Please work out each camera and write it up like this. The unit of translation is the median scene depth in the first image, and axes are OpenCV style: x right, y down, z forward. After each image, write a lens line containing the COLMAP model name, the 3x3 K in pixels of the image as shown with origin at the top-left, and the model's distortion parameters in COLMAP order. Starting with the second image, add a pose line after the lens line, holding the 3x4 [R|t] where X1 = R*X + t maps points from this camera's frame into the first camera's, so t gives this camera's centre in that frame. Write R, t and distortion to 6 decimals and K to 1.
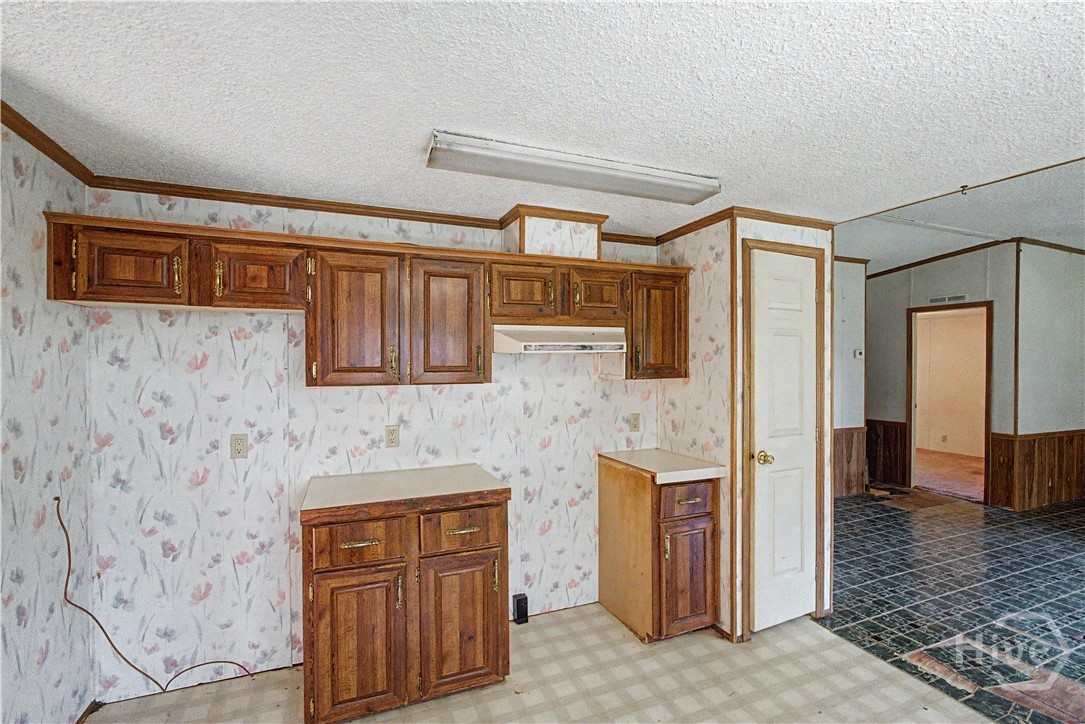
lens RADIAL K [[480.1, 0, 538.8], [0, 480.1, 365.0], [0, 0, 1]] dist [-0.015967, 0.000146]
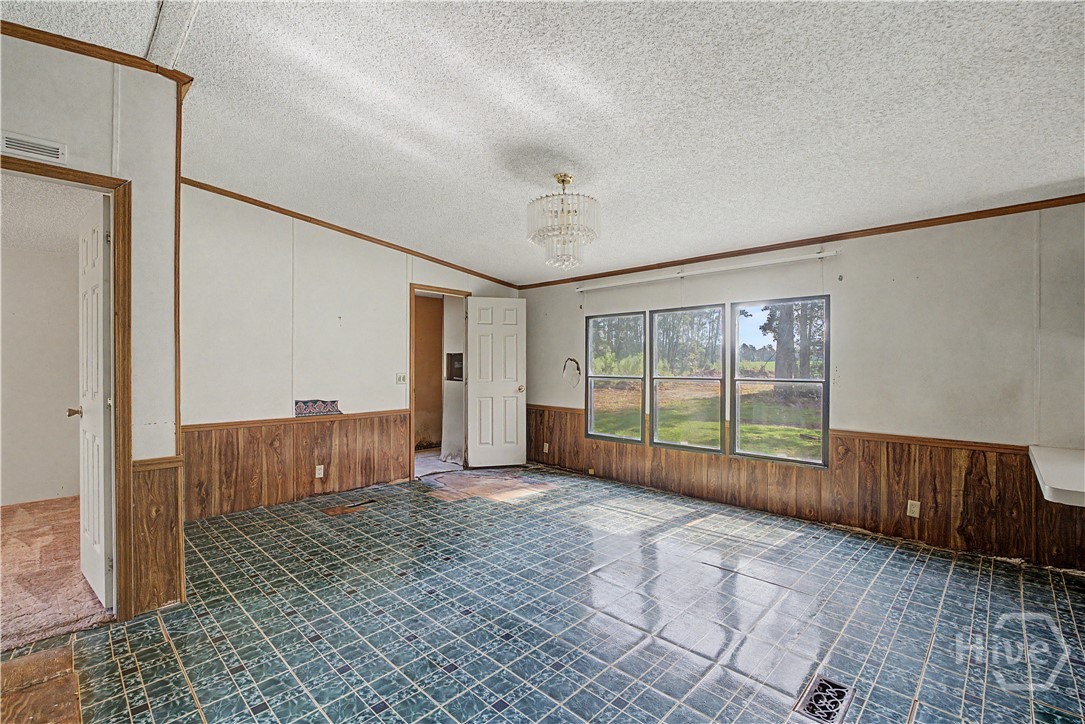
lens RADIAL K [[480.1, 0, 542.1], [0, 480.1, 361.0], [0, 0, 1]] dist [-0.015967, 0.000146]
pose [[-0.394983, -0.003198, 0.918683, 0.362011], [0.002232, 0.999988, 0.004441, 0.041377], [-0.918686, 0.003804, -0.394971, 0.803048]]
